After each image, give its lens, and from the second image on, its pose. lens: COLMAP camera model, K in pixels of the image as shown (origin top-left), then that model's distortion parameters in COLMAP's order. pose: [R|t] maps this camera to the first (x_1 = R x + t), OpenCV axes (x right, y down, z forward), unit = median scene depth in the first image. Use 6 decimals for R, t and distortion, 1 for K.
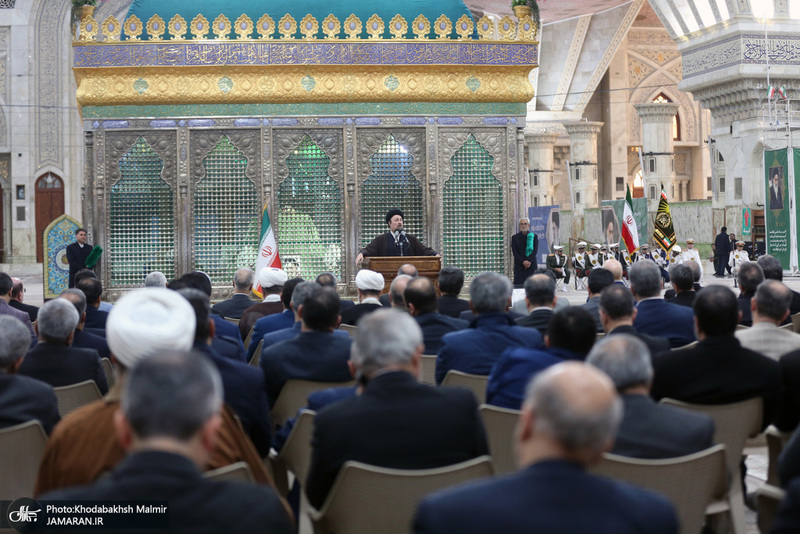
lens RADIAL K [[1681.9, 0, 399.9], [0, 1681.9, 266.7], [0, 0, 1]] dist [-0.347306, 0.000000]
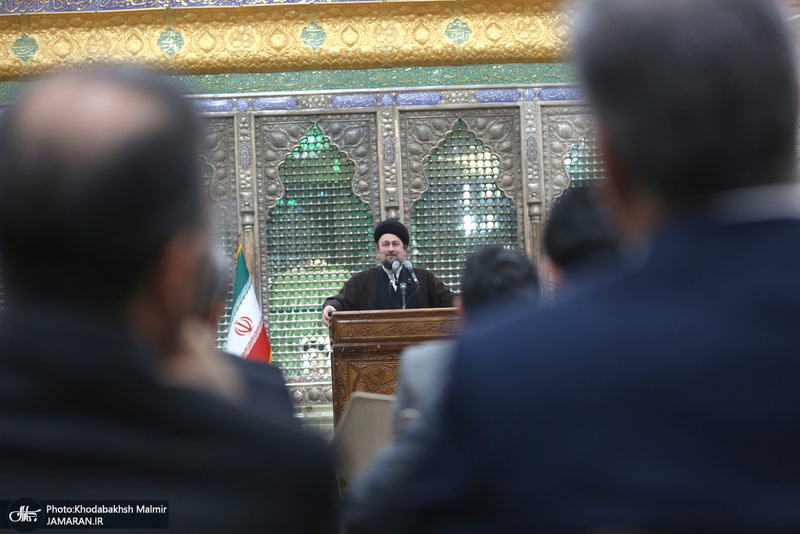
lens RADIAL K [[2117.9, 0, 400.4], [0, 2117.9, 266.8], [0, 0, 1]] dist [-0.076161, 0.000000]
pose [[0.994614, -0.028369, -0.099687, 0.046336], [0.023101, 0.998295, -0.053608, 0.010740], [0.101038, 0.051016, 0.993574, 0.274191]]
